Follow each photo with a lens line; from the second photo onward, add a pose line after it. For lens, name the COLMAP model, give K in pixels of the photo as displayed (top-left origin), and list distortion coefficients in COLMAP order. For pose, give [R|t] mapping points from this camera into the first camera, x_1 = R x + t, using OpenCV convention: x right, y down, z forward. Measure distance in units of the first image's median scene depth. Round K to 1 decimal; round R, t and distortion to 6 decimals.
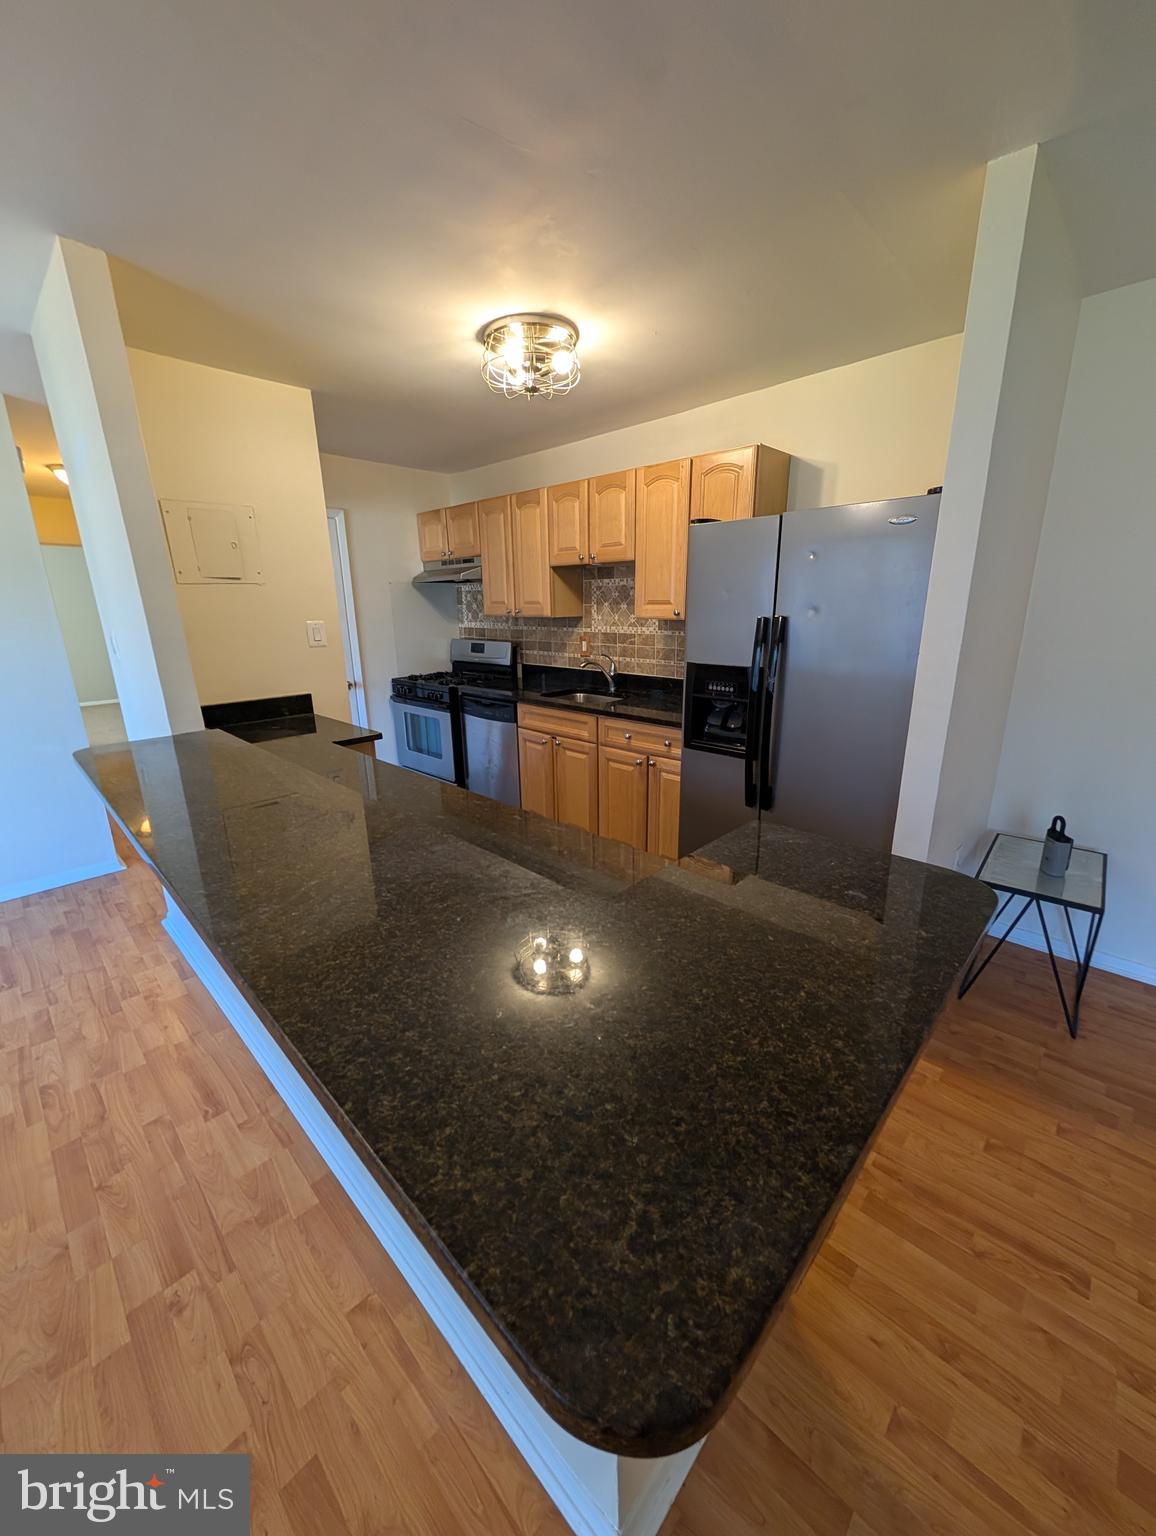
lens RADIAL K [[586.3, 0, 578.0], [0, 586.3, 768.0], [0, 0, 1]] dist [0.000553, 0.000278]
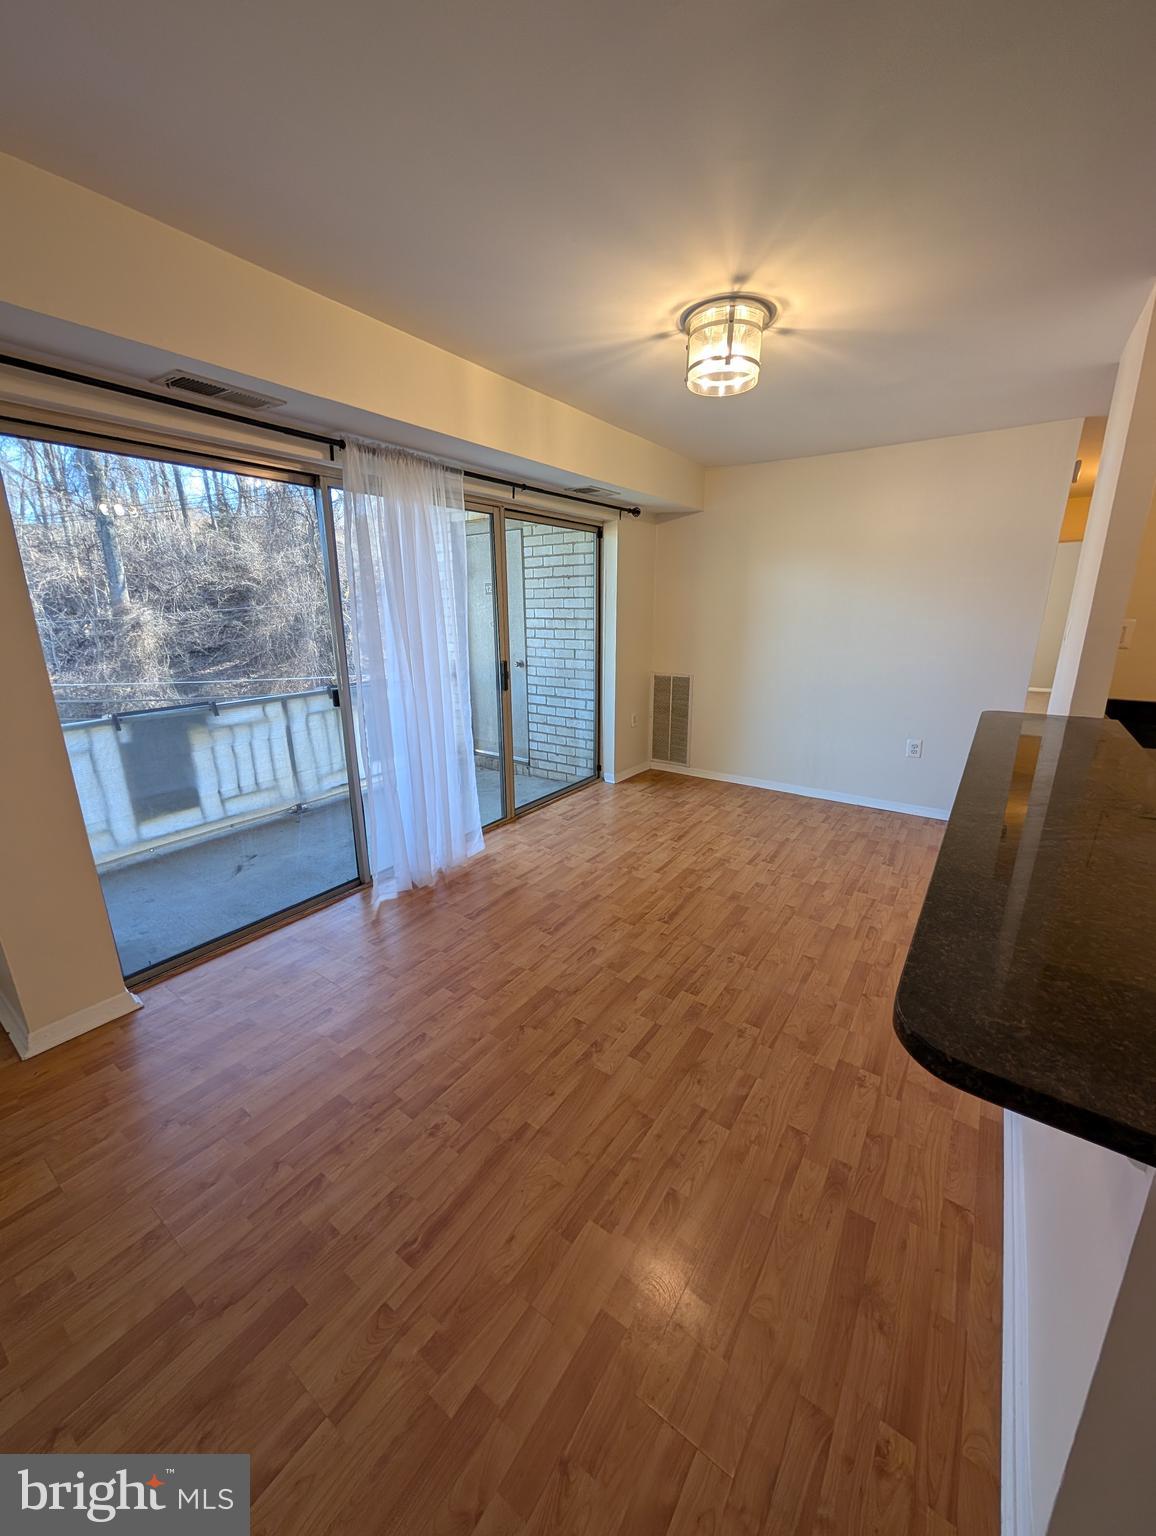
lens RADIAL K [[573.0, 0, 578.0], [0, 573.0, 768.0], [0, 0, 1]] dist [-0.001011, -0.000011]
pose [[0.147476, 0.283444, -0.947581, 0.126418], [-0.263452, 0.934702, 0.238590, 0.010579], [0.953333, 0.214455, 0.212520, -0.053937]]
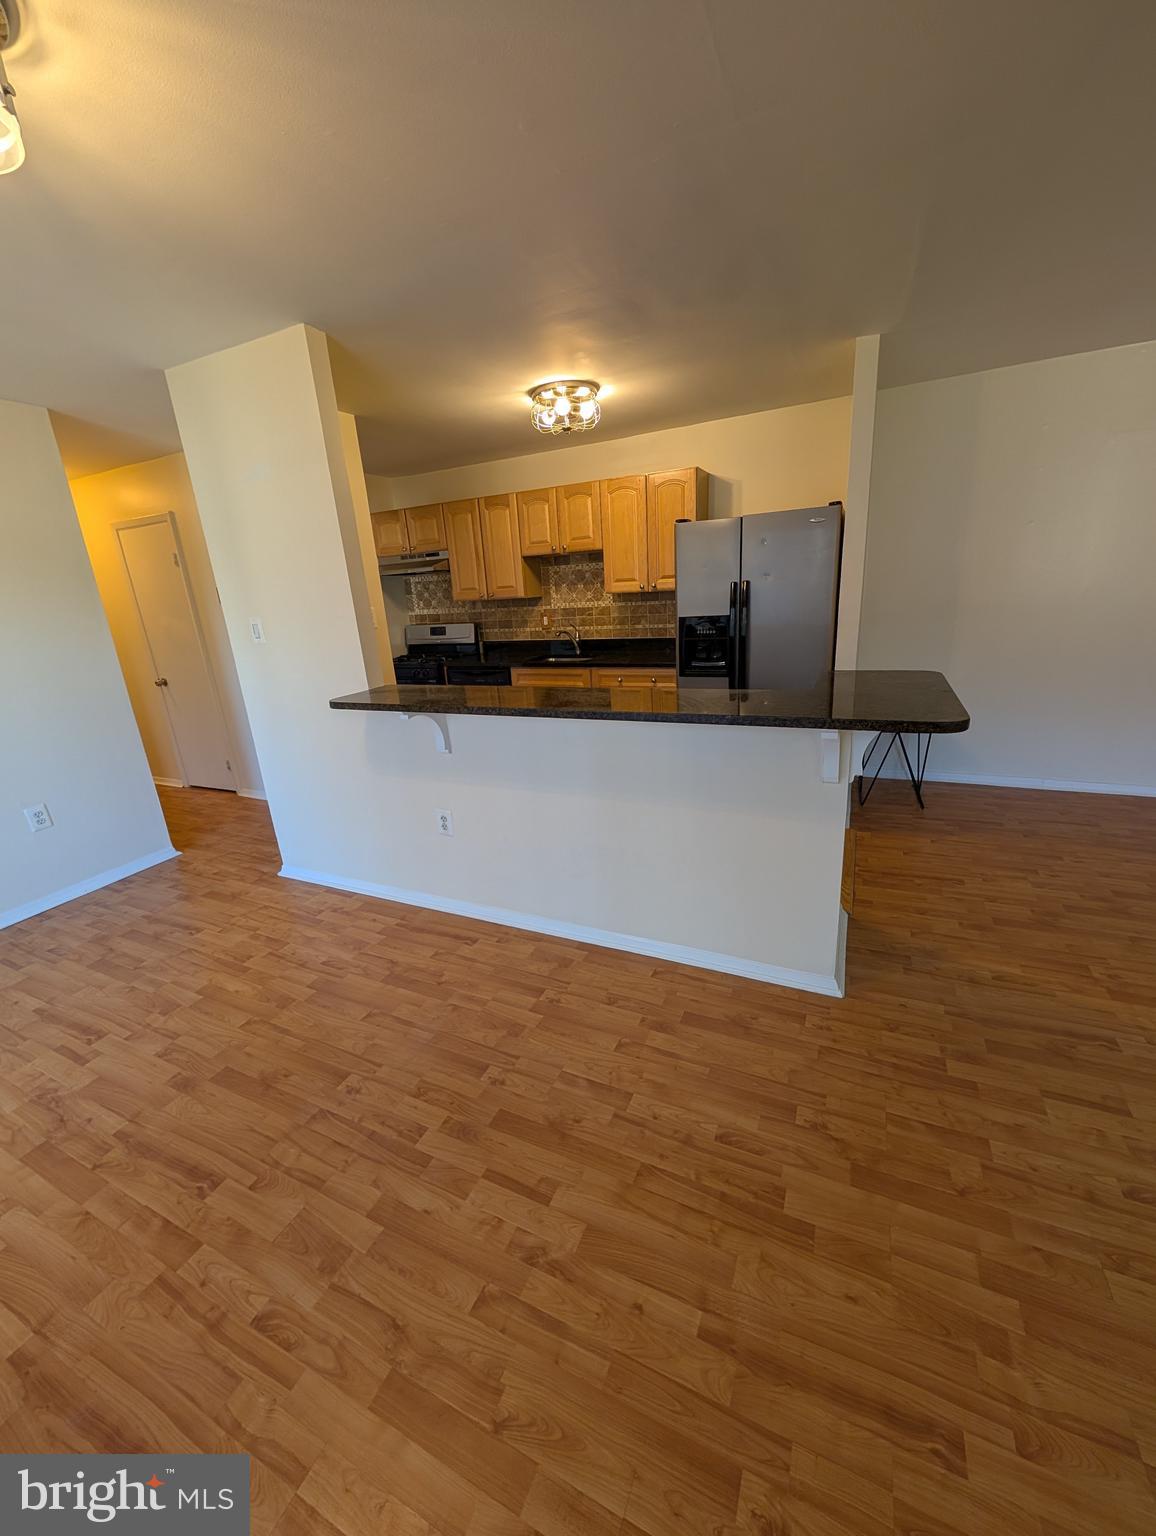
lens RADIAL K [[586.3, 0, 578.0], [0, 586.3, 768.0], [0, 0, 1]] dist [0.000553, 0.000278]
pose [[0.947273, -0.138081, 0.289150, -0.368815], [0.133821, 0.990403, 0.034555, 0.075685], [-0.291147, 0.005962, 0.956660, -0.230169]]
